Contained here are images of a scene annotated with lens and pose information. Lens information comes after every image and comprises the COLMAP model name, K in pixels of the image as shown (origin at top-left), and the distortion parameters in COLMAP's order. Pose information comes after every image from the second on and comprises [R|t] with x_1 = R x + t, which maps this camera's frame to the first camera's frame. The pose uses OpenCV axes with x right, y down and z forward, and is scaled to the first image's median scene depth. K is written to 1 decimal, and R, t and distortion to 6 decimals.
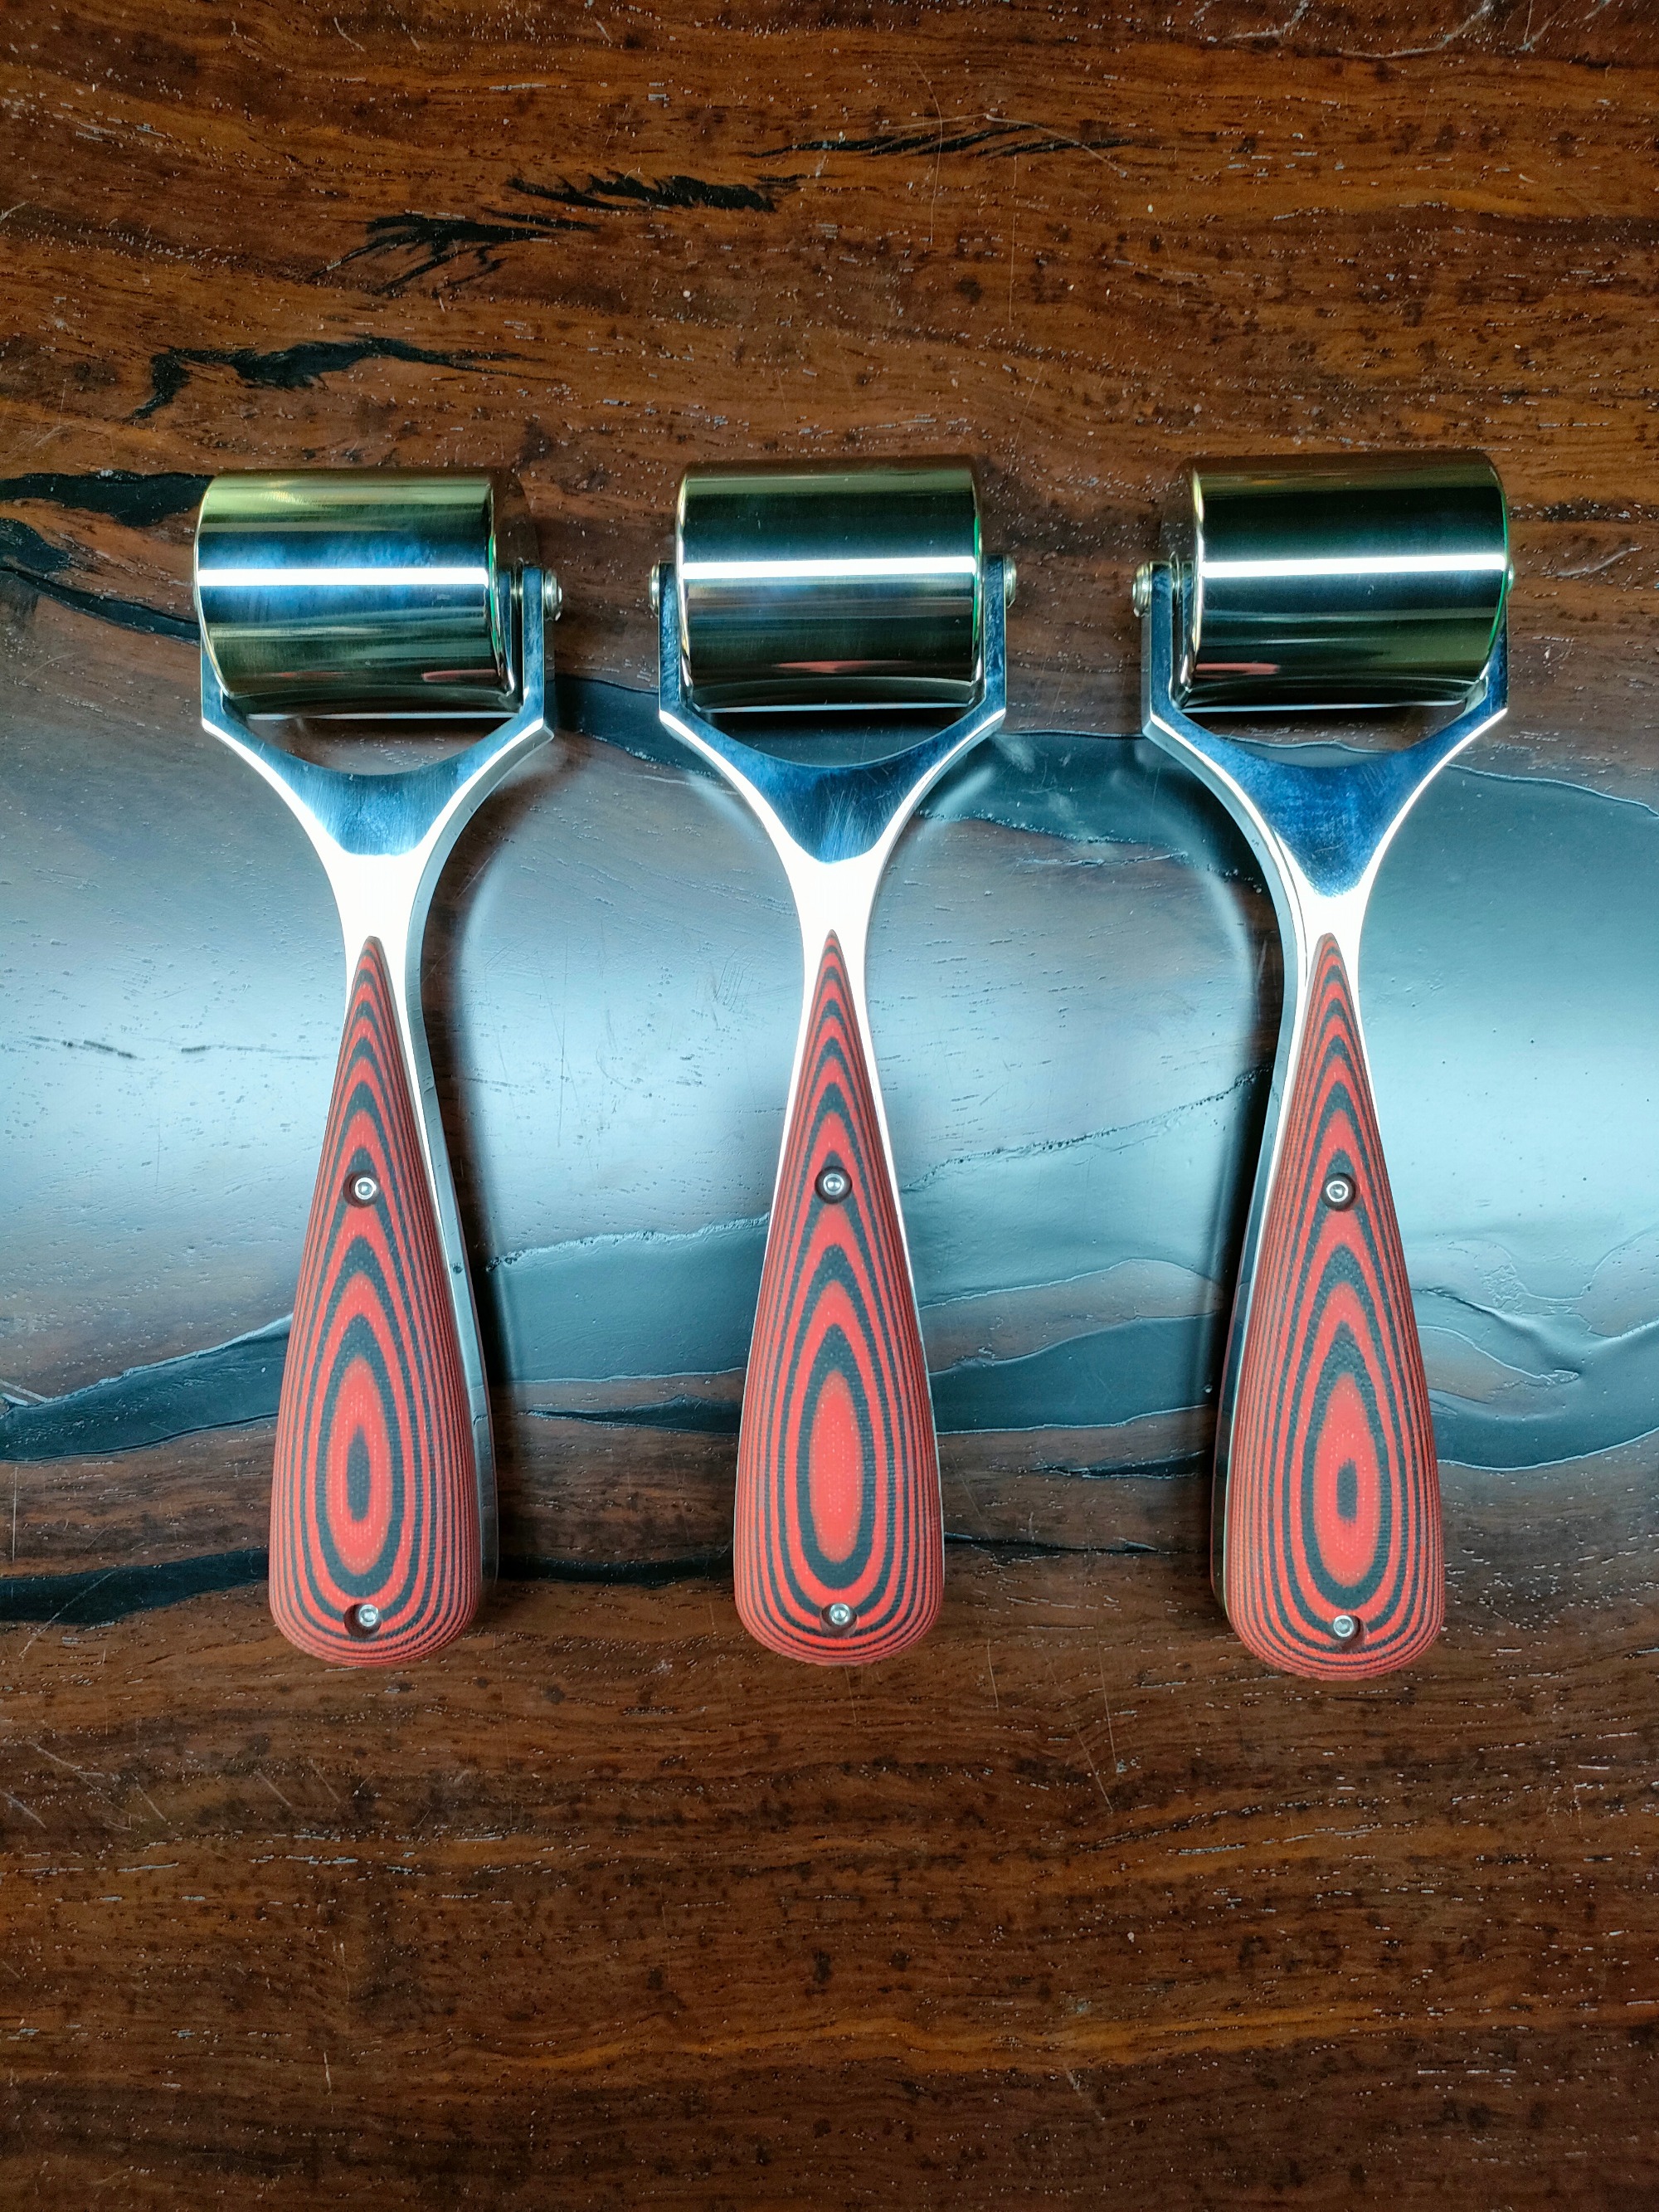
lens RADIAL K [[1675.3, 0, 829.5], [0, 1675.3, 1106.0], [0, 0, 1]] dist [0.008865, -0.000483]
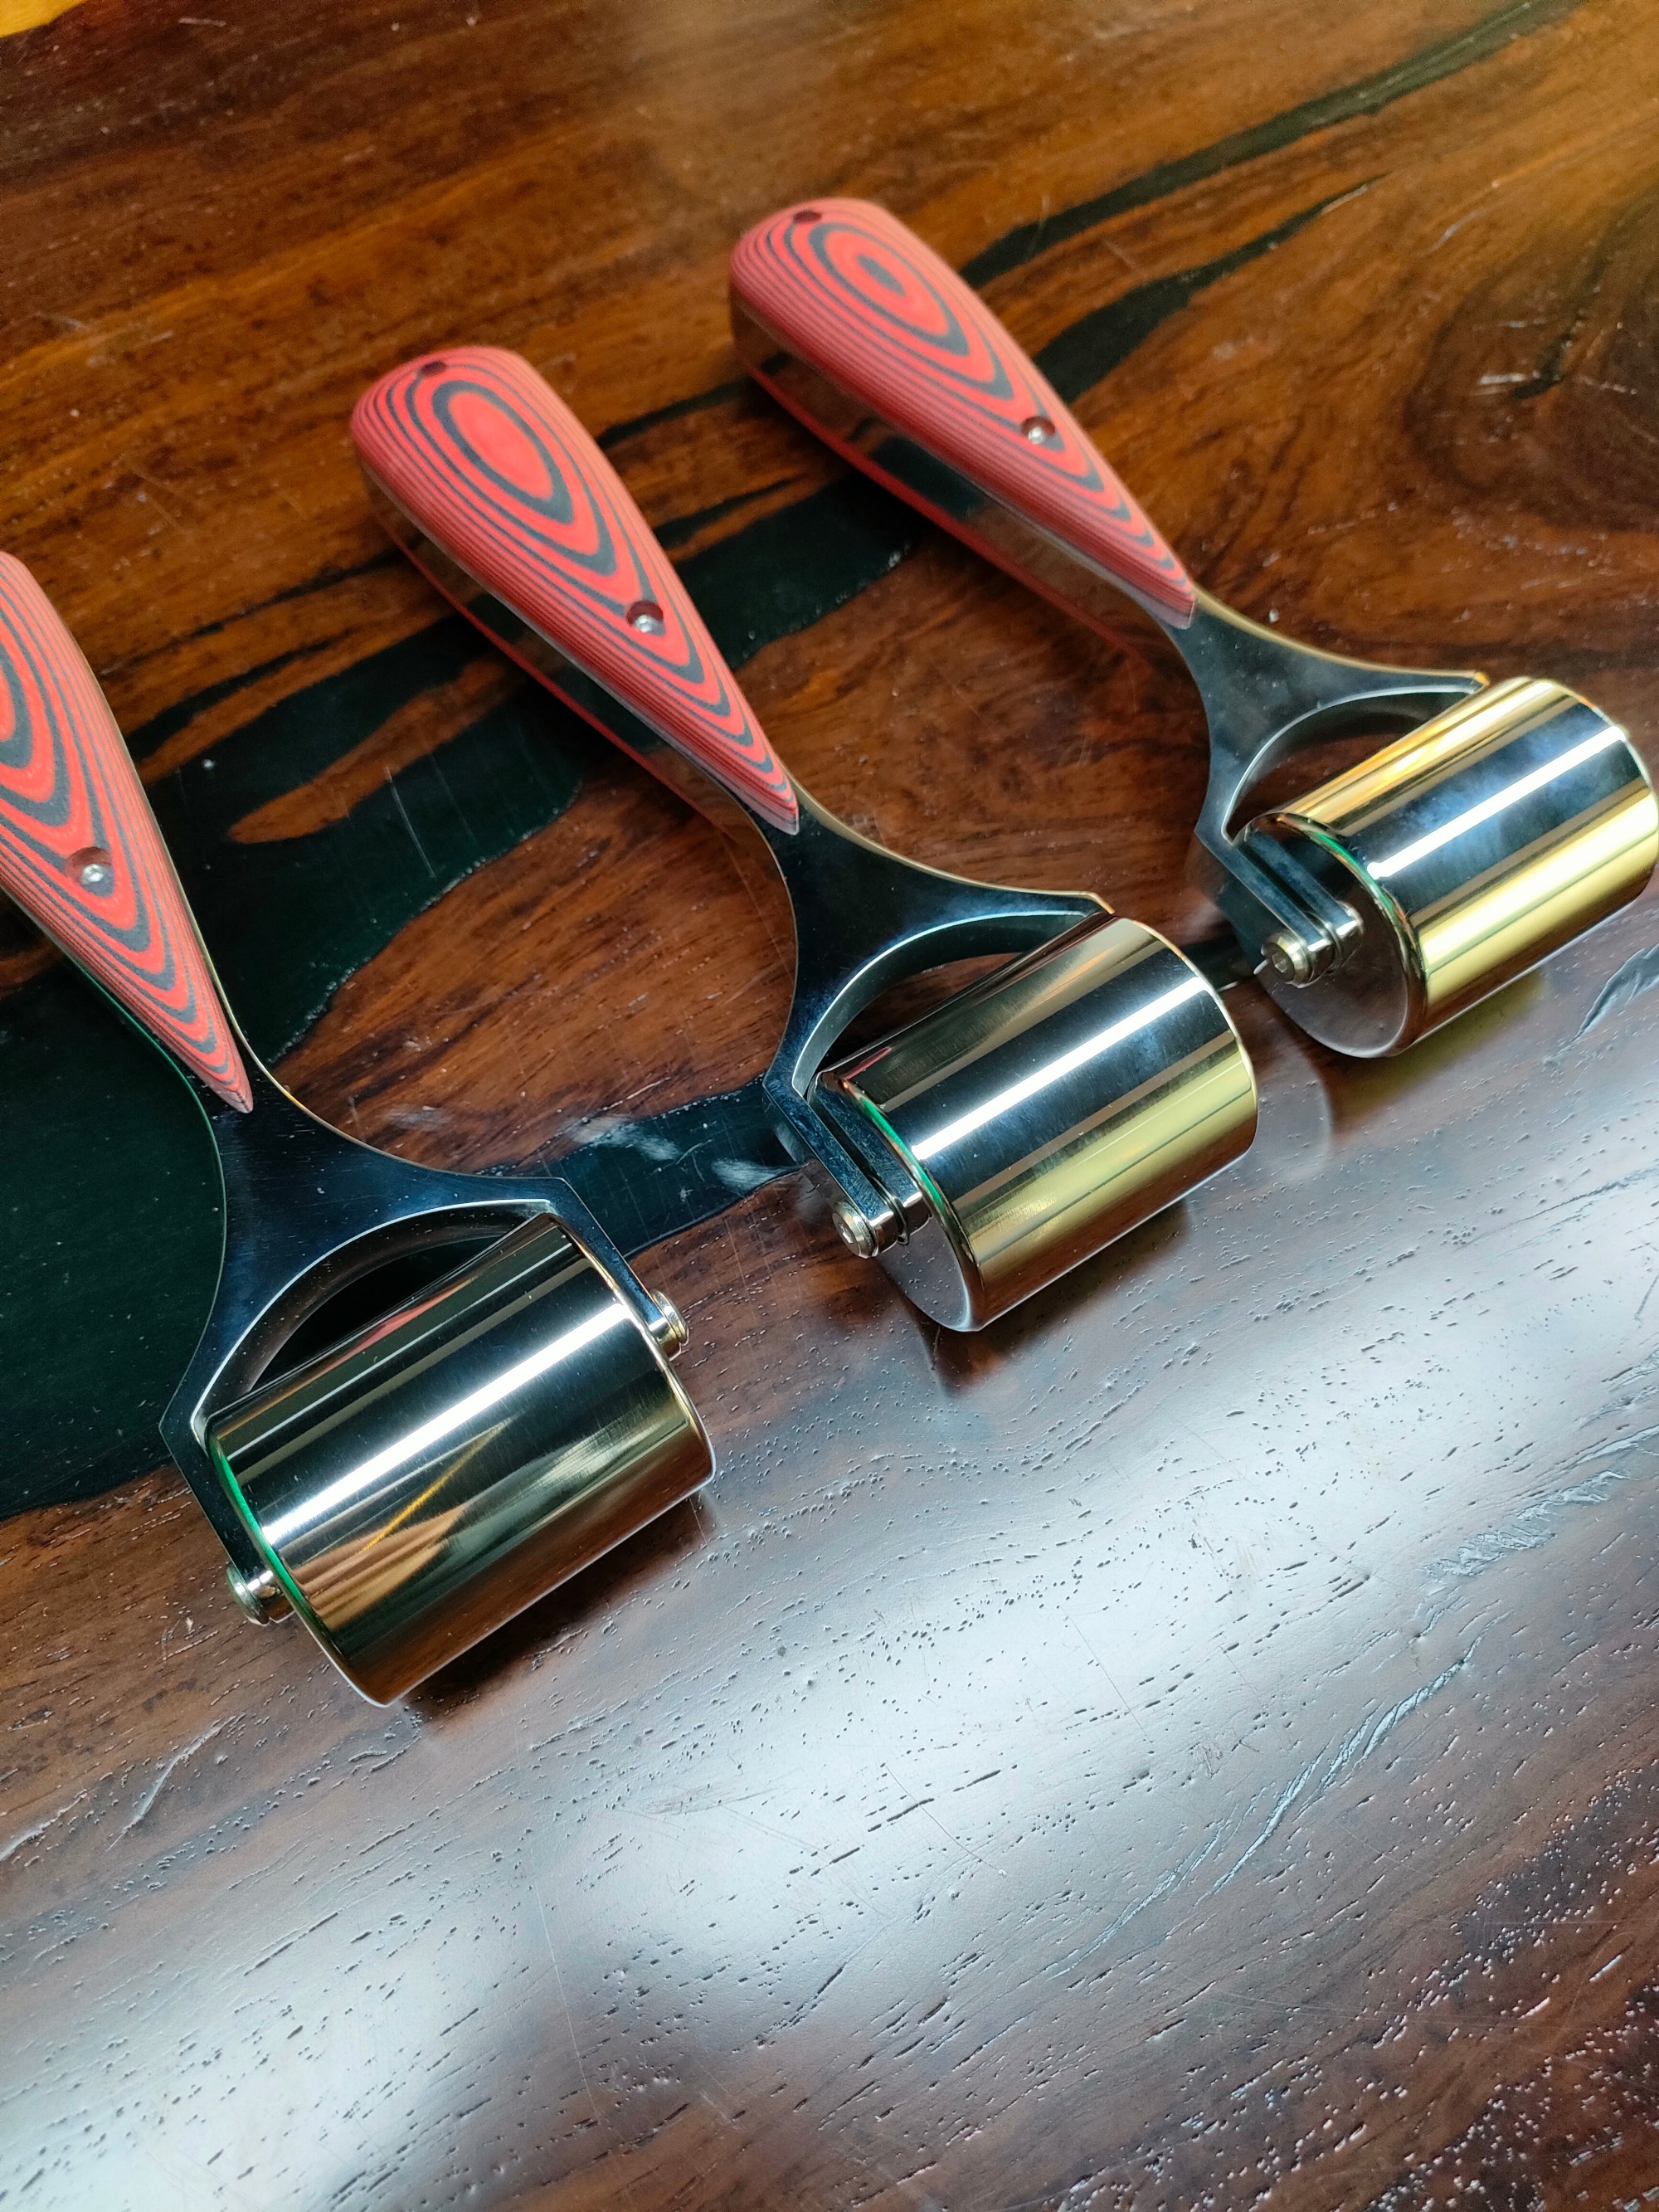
lens RADIAL K [[1675.3, 0, 829.5], [0, 1675.3, 1106.0], [0, 0, 1]] dist [0.008865, -0.000483]
pose [[-0.831247, 0.498618, -0.245782, 0.297472], [-0.555299, -0.724172, 0.408924, -0.623322], [0.025908, 0.476399, 0.878847, 0.299062]]
